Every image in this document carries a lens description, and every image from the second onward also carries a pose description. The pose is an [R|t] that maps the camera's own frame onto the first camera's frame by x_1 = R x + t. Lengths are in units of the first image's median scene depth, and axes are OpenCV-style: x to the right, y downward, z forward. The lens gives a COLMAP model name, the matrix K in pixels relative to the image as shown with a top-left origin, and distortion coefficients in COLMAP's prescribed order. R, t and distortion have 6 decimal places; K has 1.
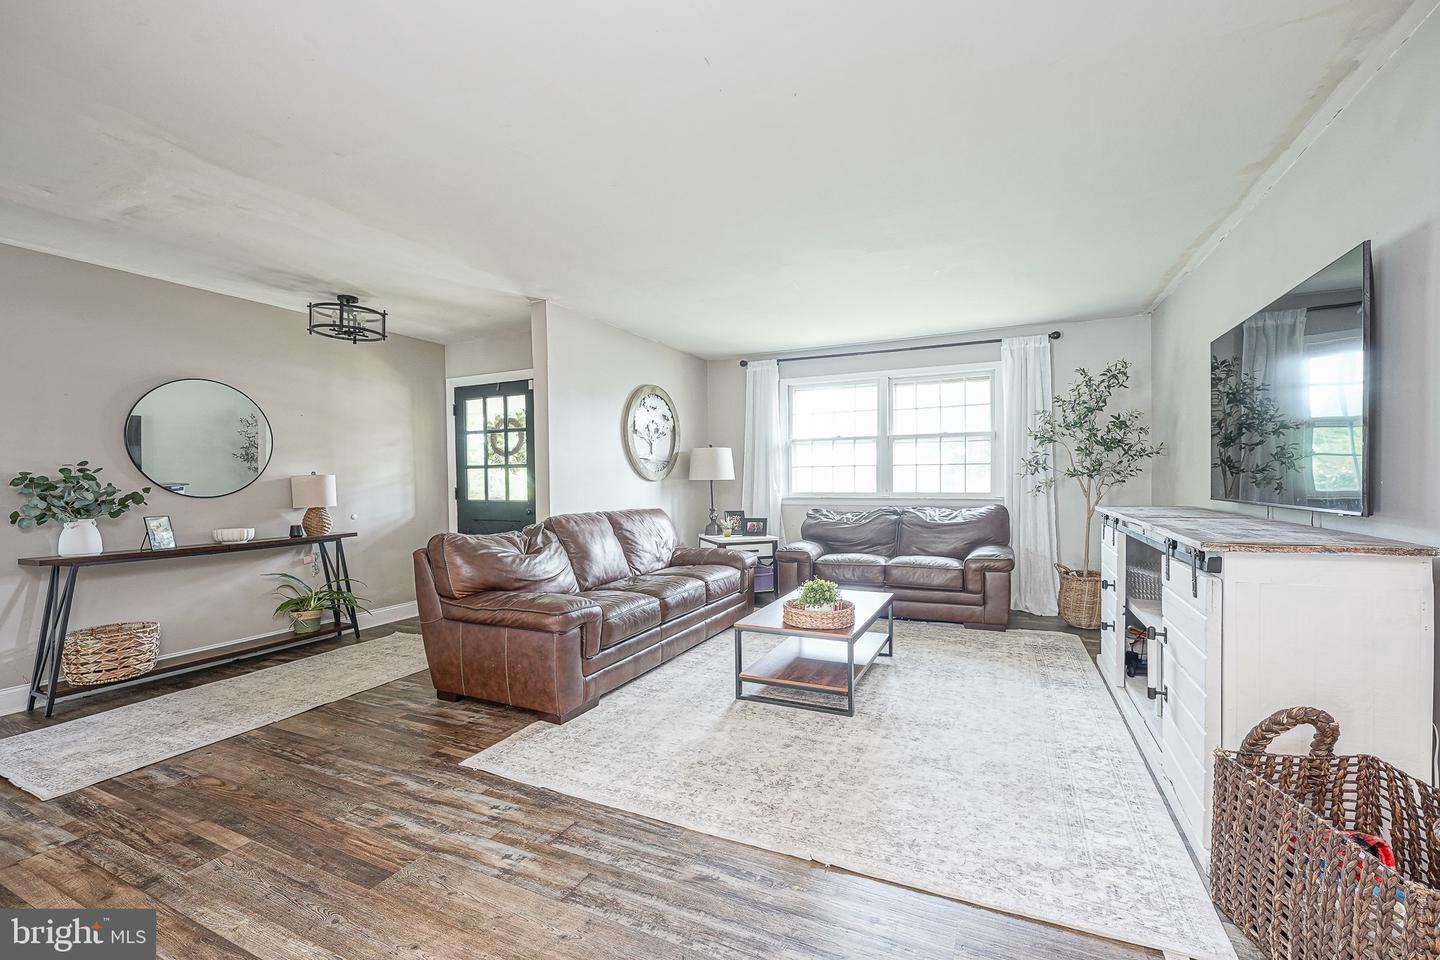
lens RADIAL K [[605.2, 0, 729.4], [0, 605.2, 497.7], [0, 0, 1]] dist [-0.002856, 0.000693]
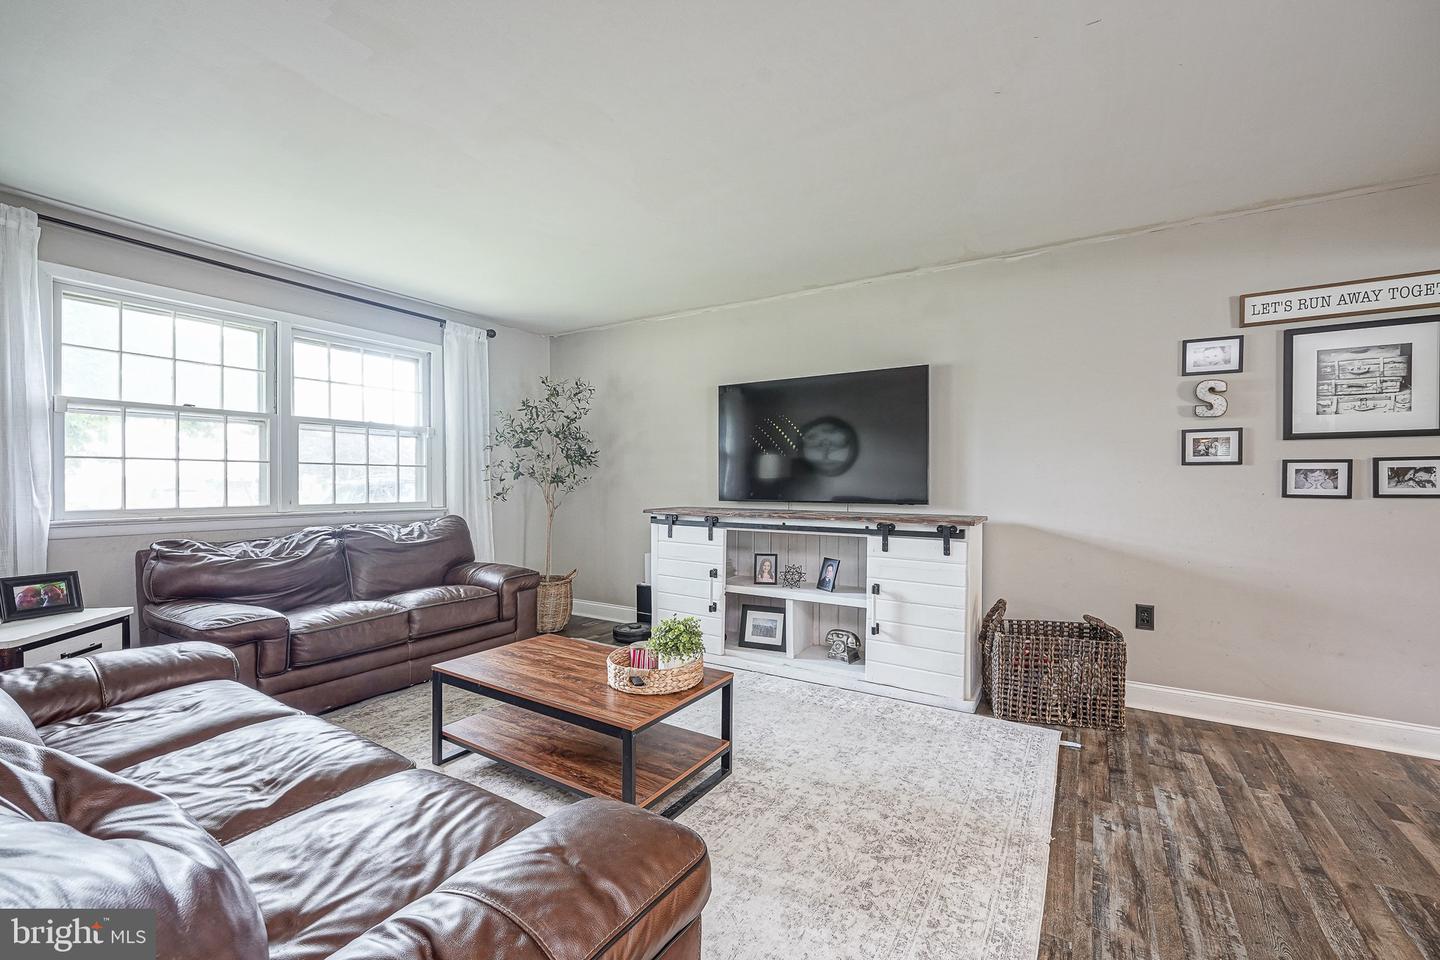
lens RADIAL K [[605.2, 0, 729.4], [0, 605.2, 497.7], [0, 0, 1]] dist [-0.002856, 0.000693]
pose [[0.107874, -0.014559, 0.994058, -0.342841], [0.027233, 0.999561, 0.011684, -0.012594], [-0.993791, 0.025811, 0.108223, 0.506475]]
